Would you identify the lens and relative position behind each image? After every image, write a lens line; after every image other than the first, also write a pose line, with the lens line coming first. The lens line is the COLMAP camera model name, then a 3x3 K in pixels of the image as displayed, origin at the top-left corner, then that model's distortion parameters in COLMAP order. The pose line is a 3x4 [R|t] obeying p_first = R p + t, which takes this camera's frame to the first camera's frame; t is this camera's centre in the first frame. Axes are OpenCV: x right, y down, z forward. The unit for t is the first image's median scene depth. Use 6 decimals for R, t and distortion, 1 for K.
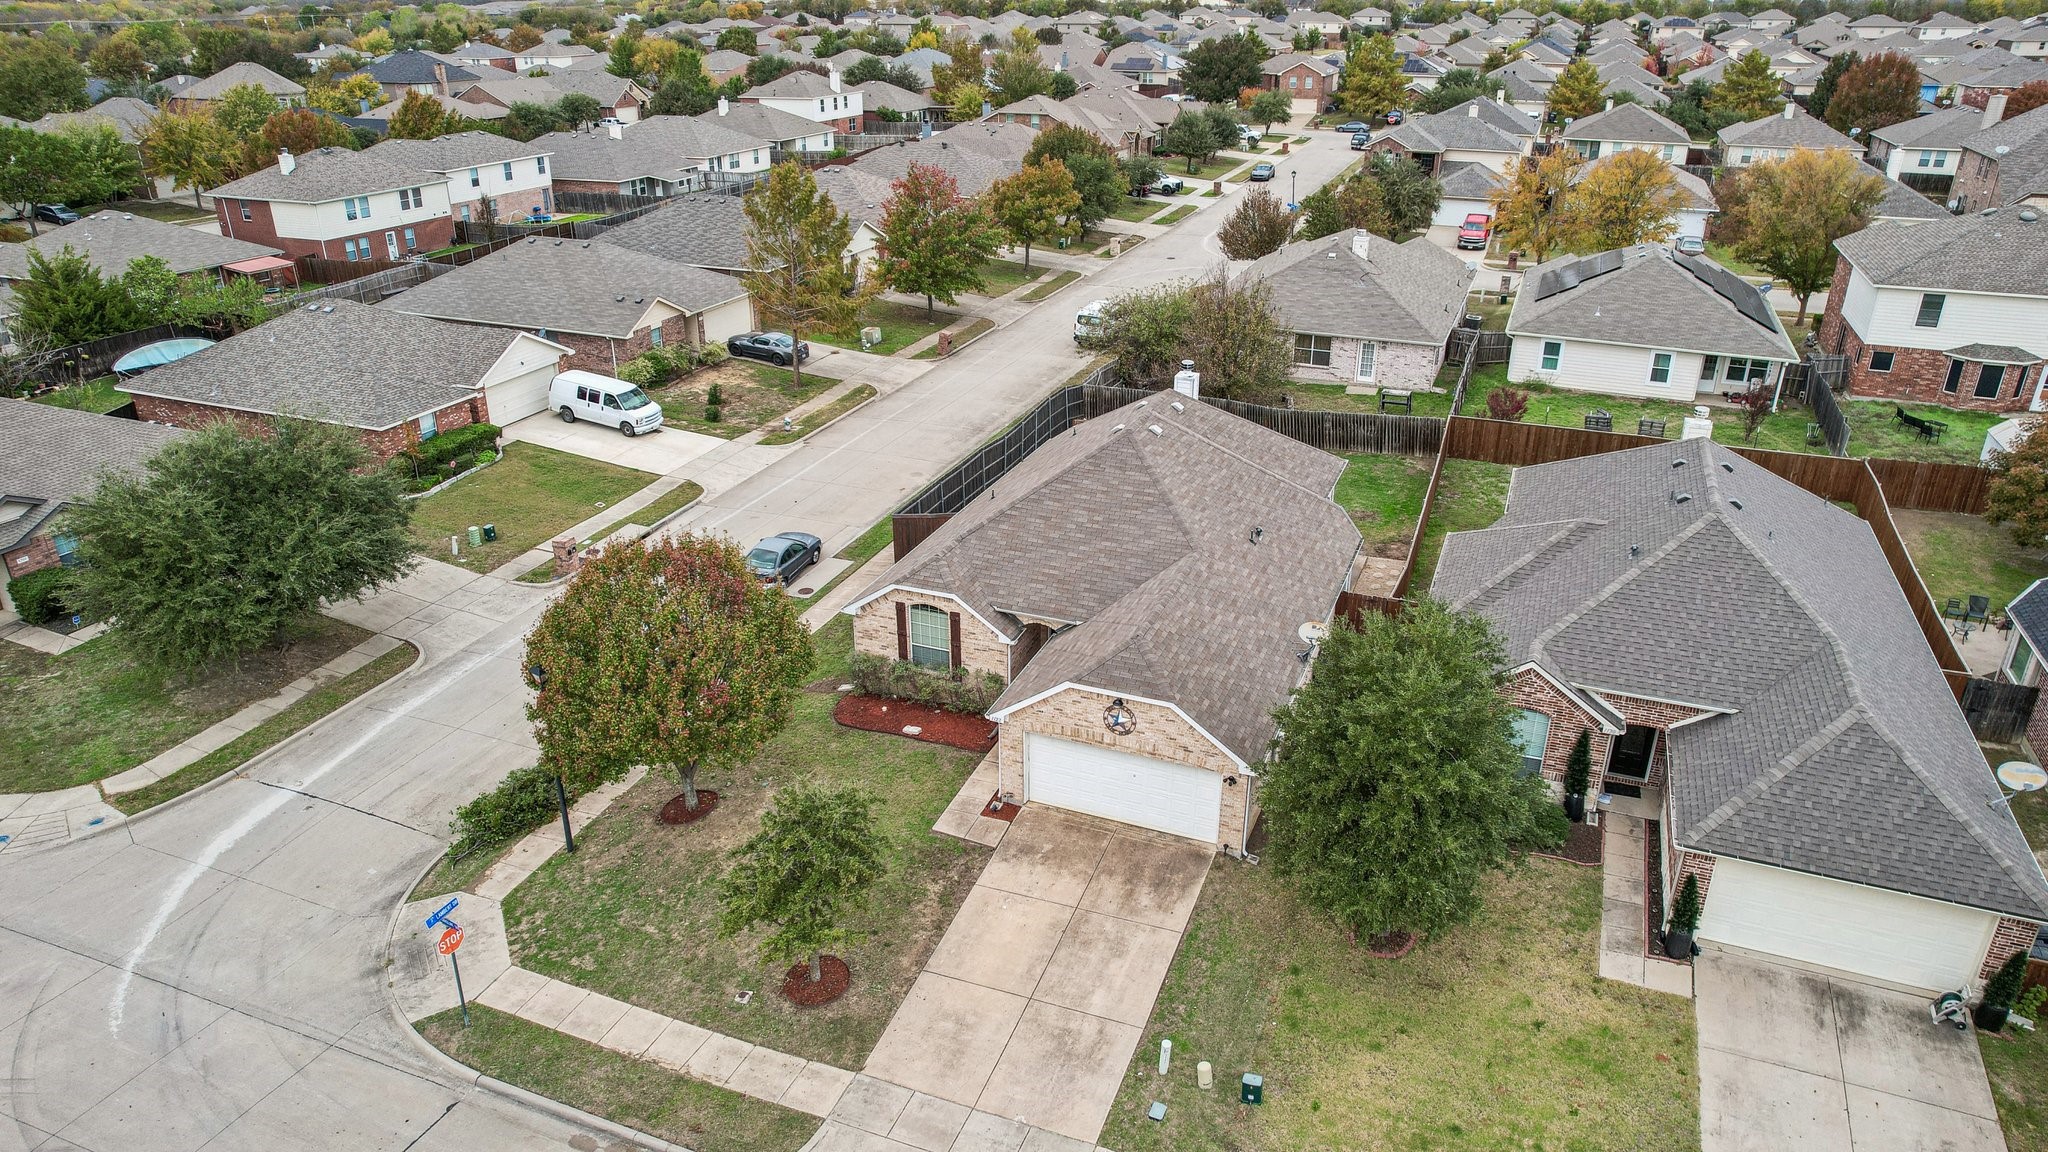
lens RADIAL K [[1318.8, 0, 1033.9], [0, 1318.8, 582.1], [0, 0, 1]] dist [-0.064295, 0.051742]
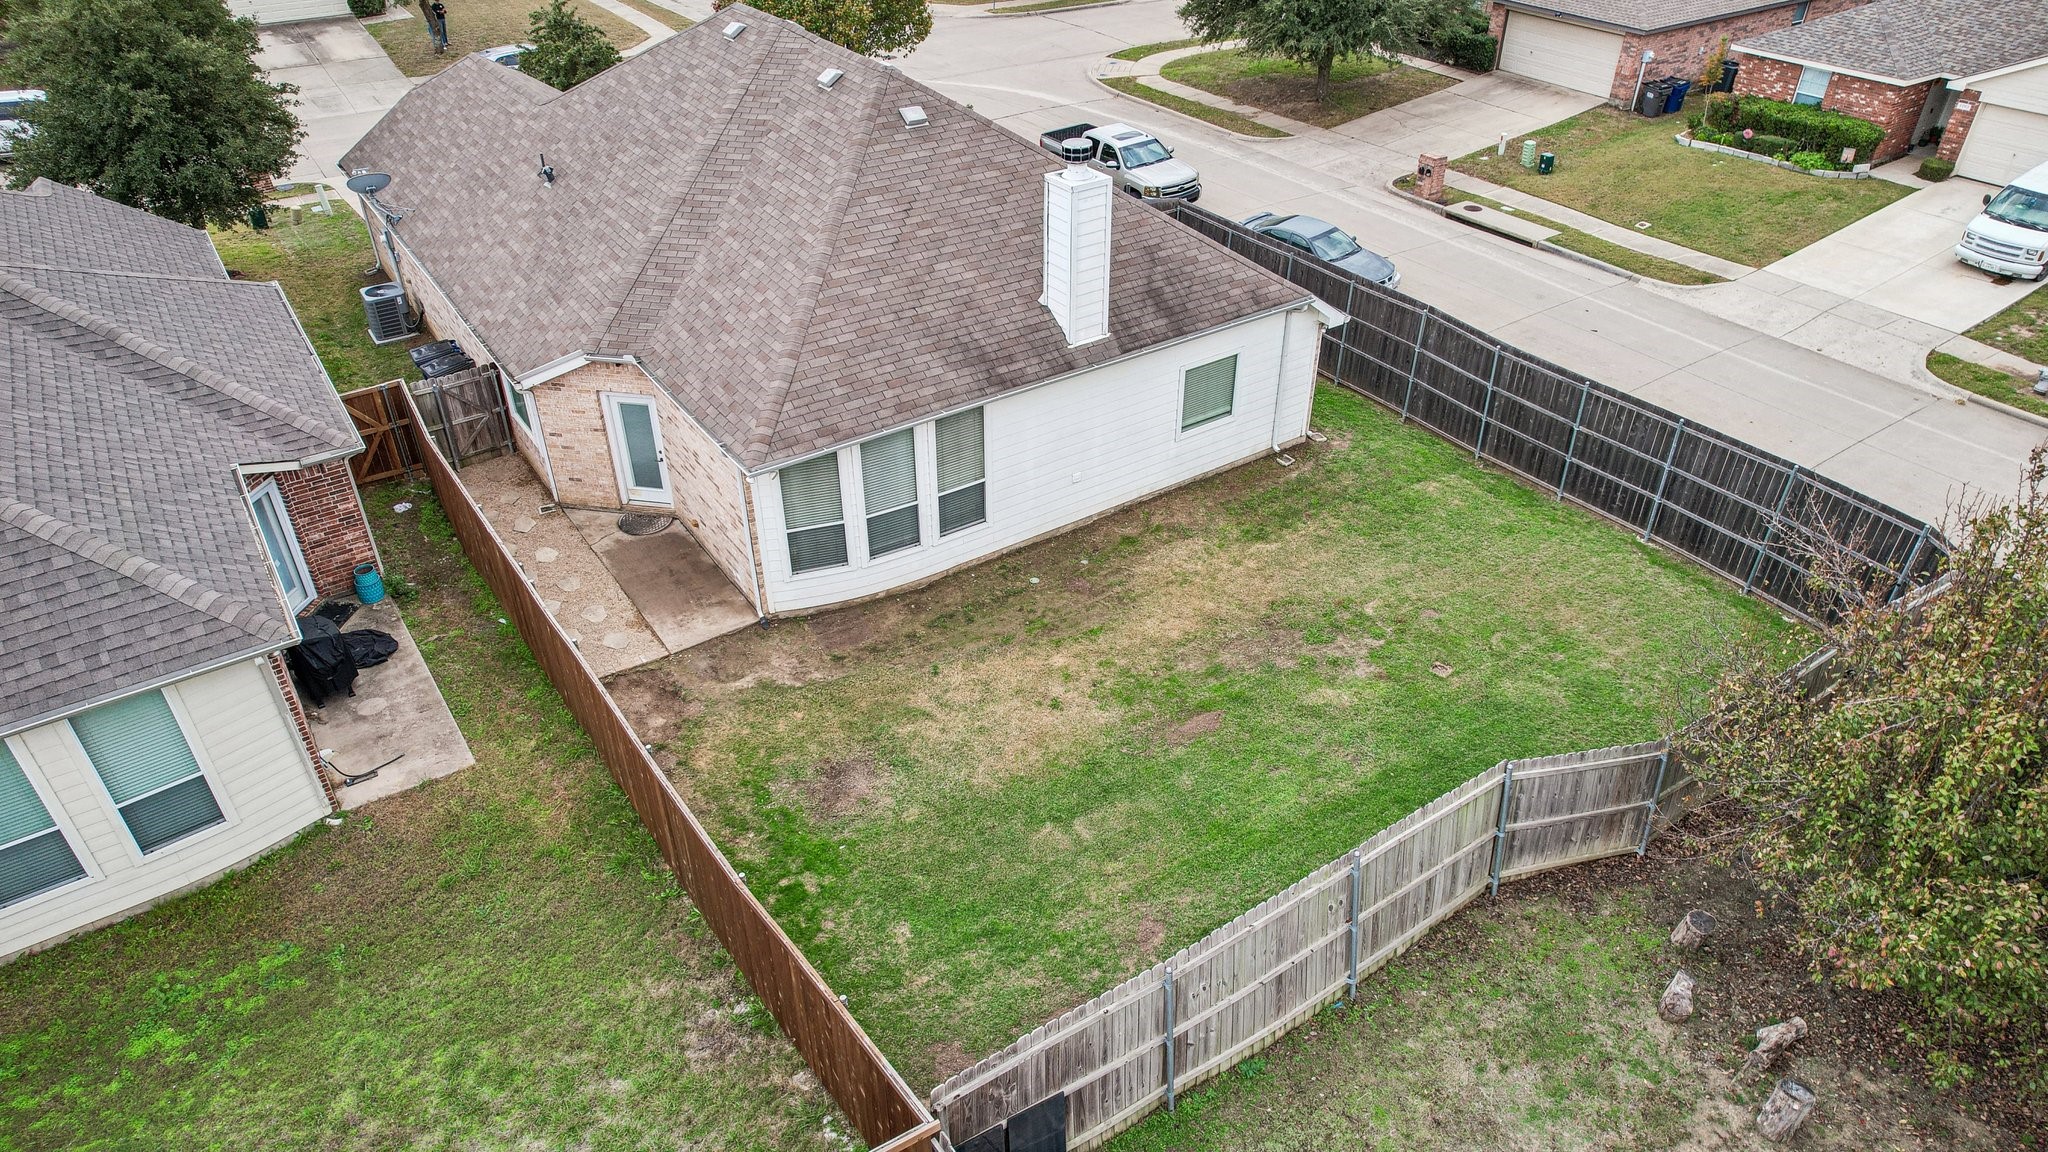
lens RADIAL K [[1318.8, 0, 1033.9], [0, 1318.8, 582.1], [0, 0, 1]] dist [-0.064295, 0.051742]
pose [[-0.550242, 0.478291, -0.684450, 0.373726], [-0.349557, 0.612470, 0.709007, -0.293786], [0.758317, 0.629379, -0.169816, 0.920477]]
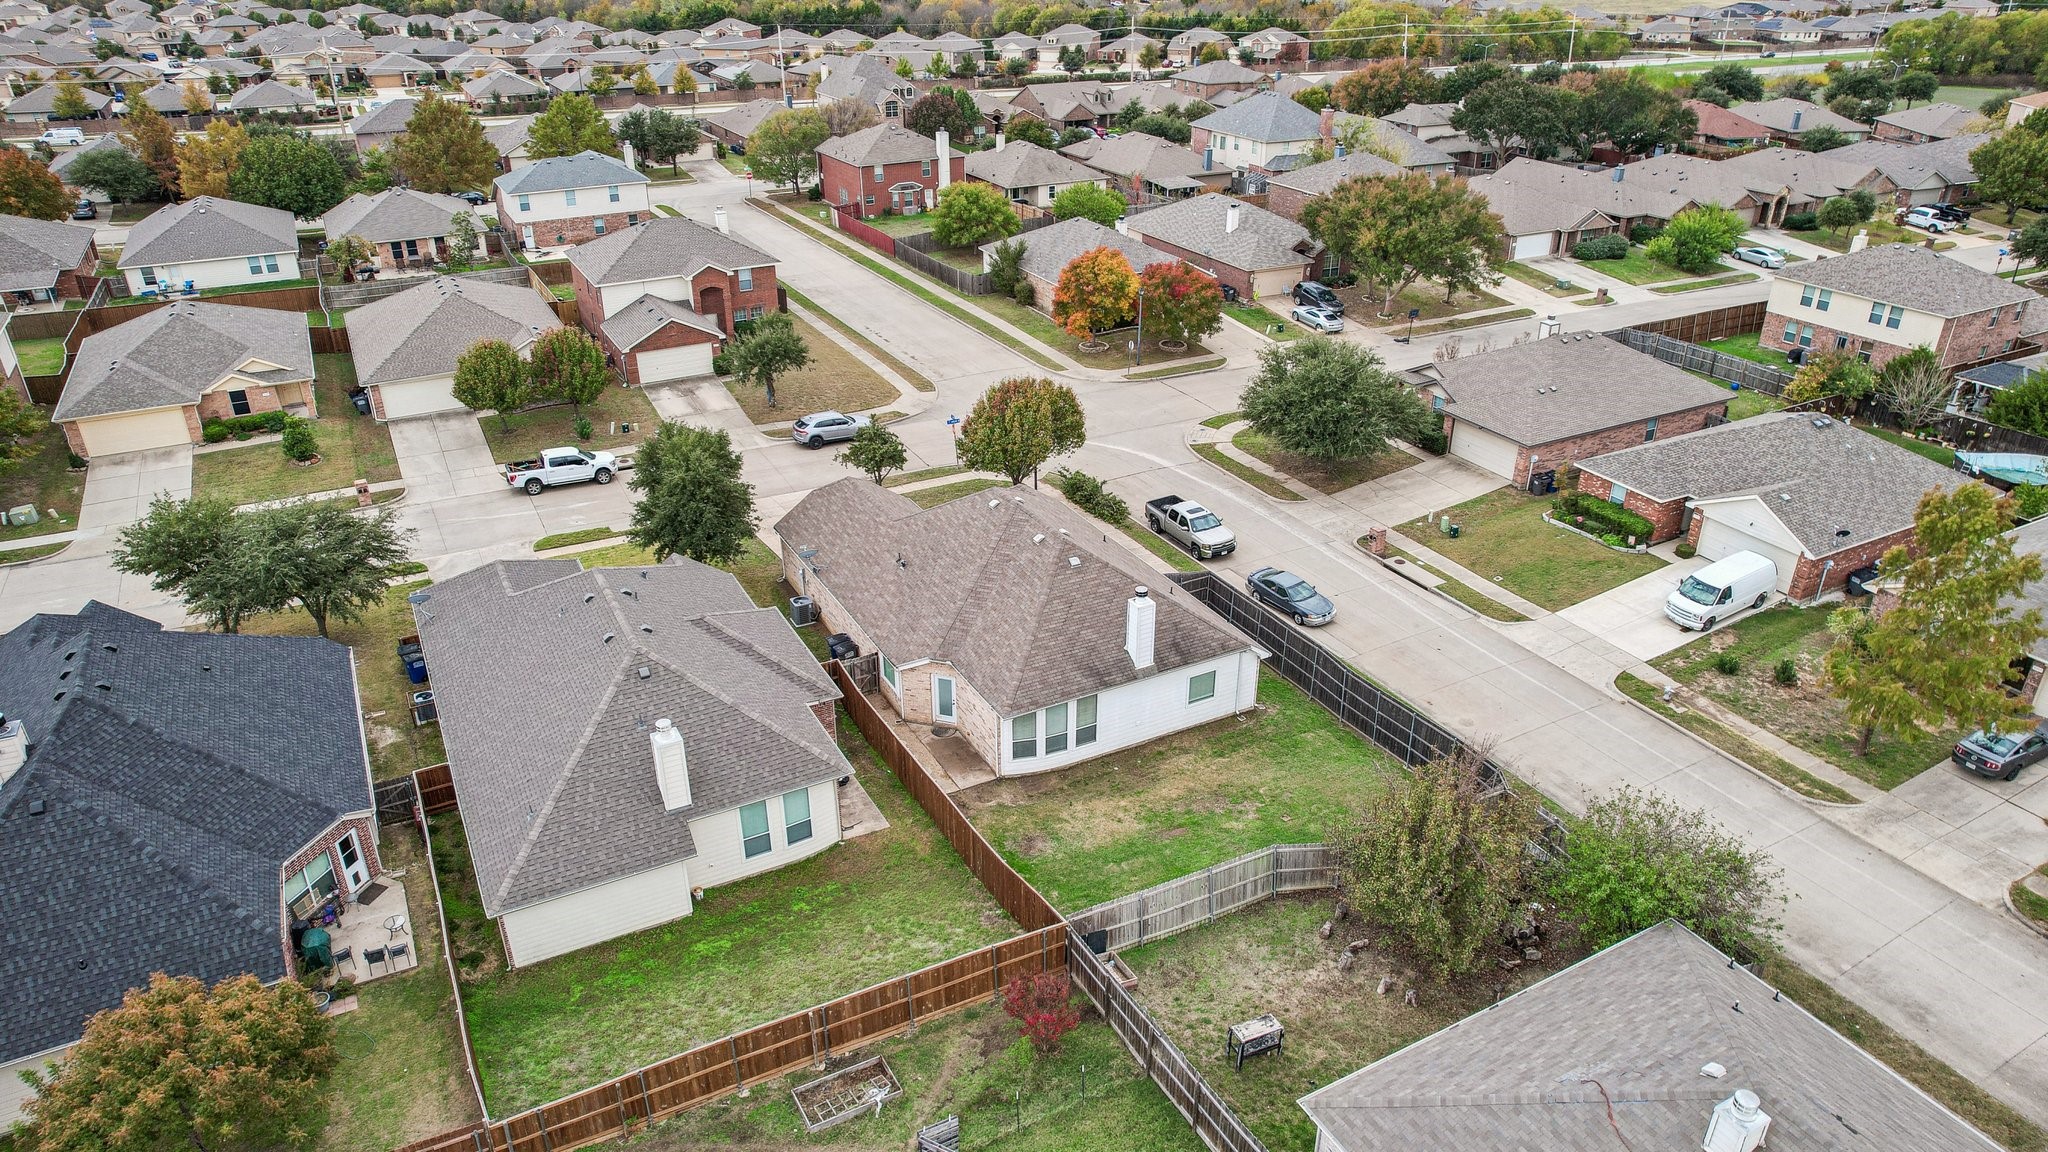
lens RADIAL K [[1318.8, 0, 1033.9], [0, 1318.8, 582.1], [0, 0, 1]] dist [-0.064295, 0.051742]
pose [[-0.640295, 0.348729, -0.684405, 0.677170], [-0.321483, 0.687550, 0.651095, -0.632635], [0.697618, 0.636917, -0.328124, 1.017590]]
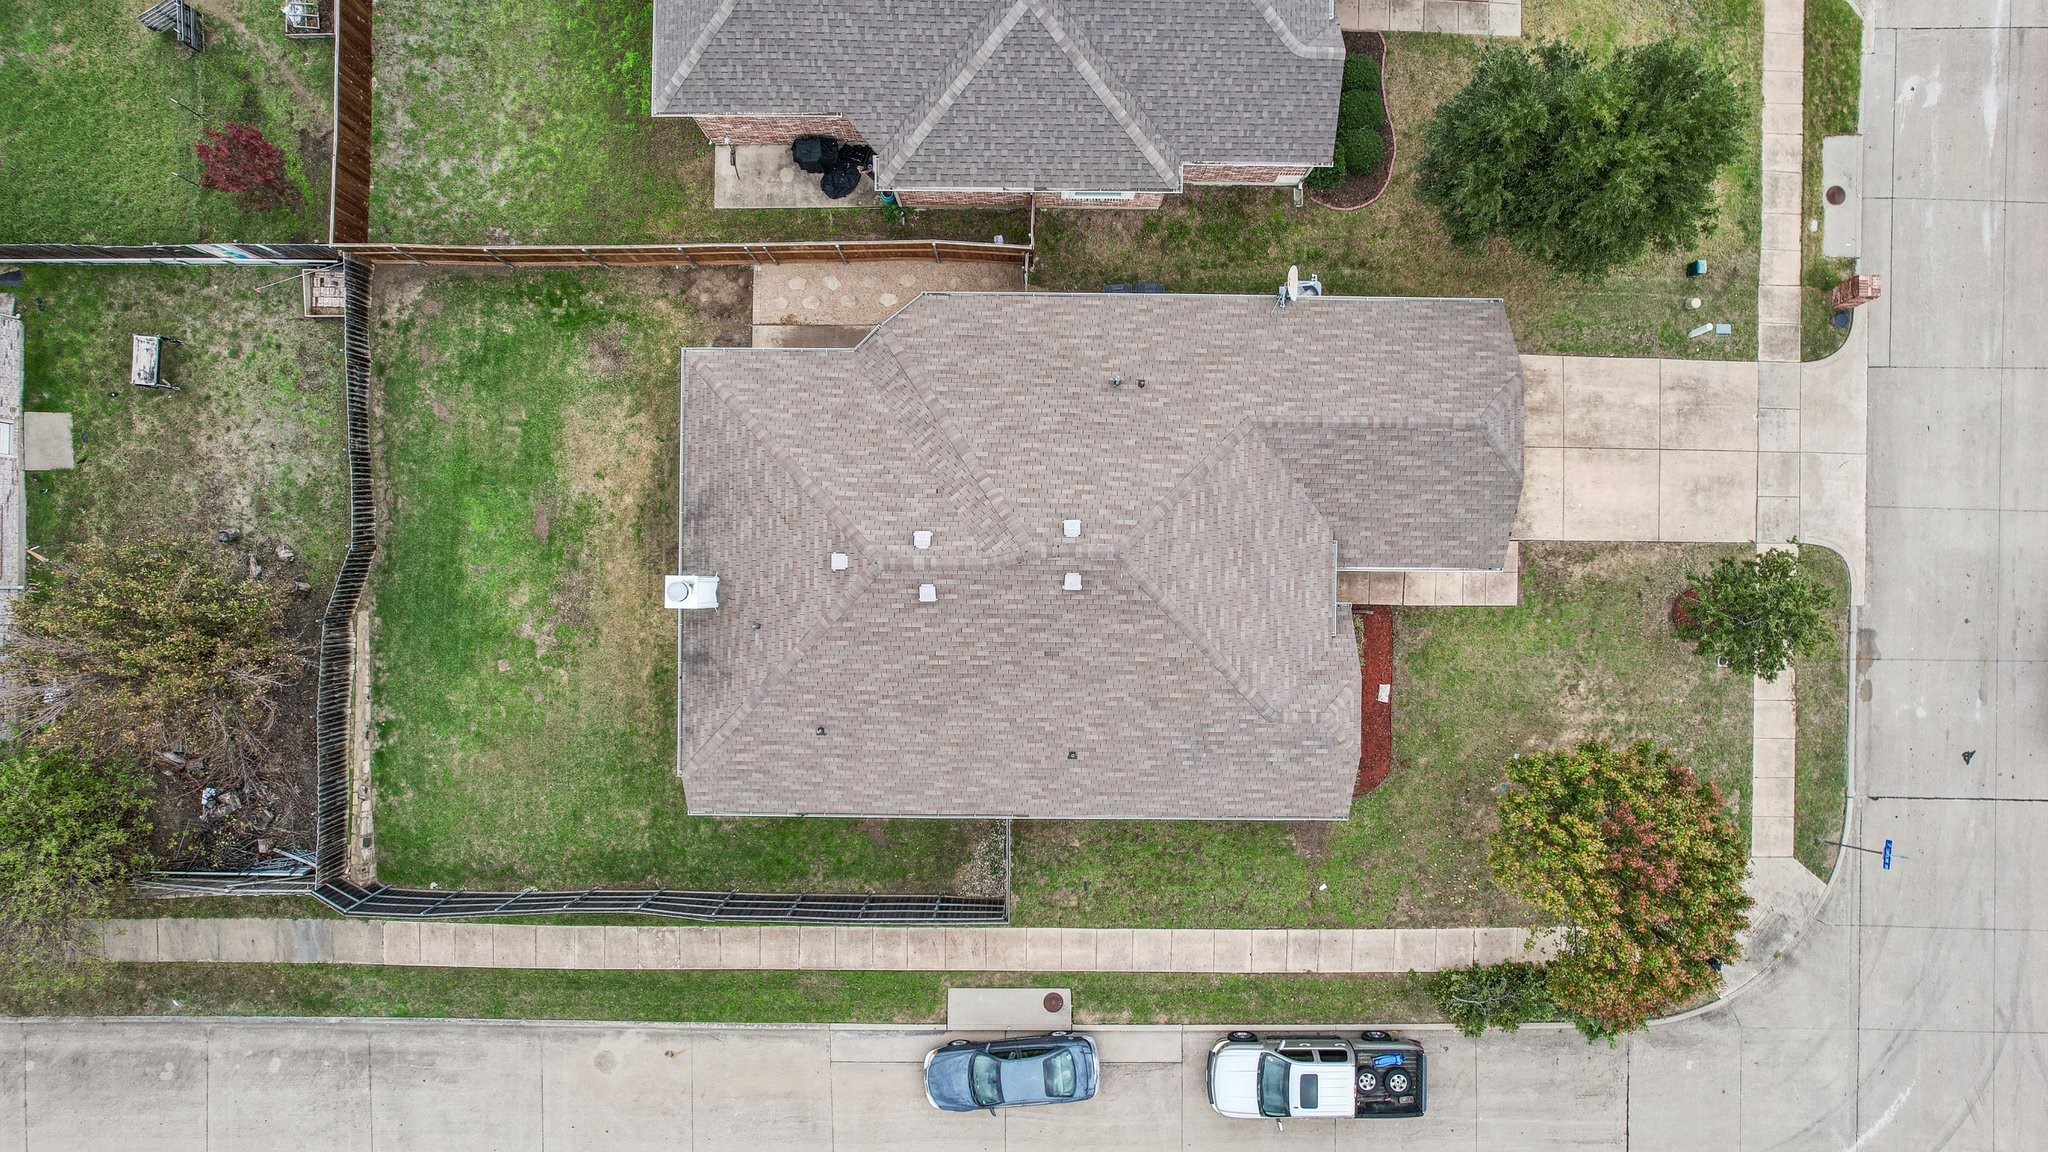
lens RADIAL K [[1318.8, 0, 1033.9], [0, 1318.8, 582.1], [0, 0, 1]] dist [-0.064295, 0.051742]
pose [[-0.368024, -0.929815, -0.001727, 0.050065], [0.386445, -0.154645, 0.909255, -0.530626], [-0.845706, 0.333961, 0.416235, 0.486170]]
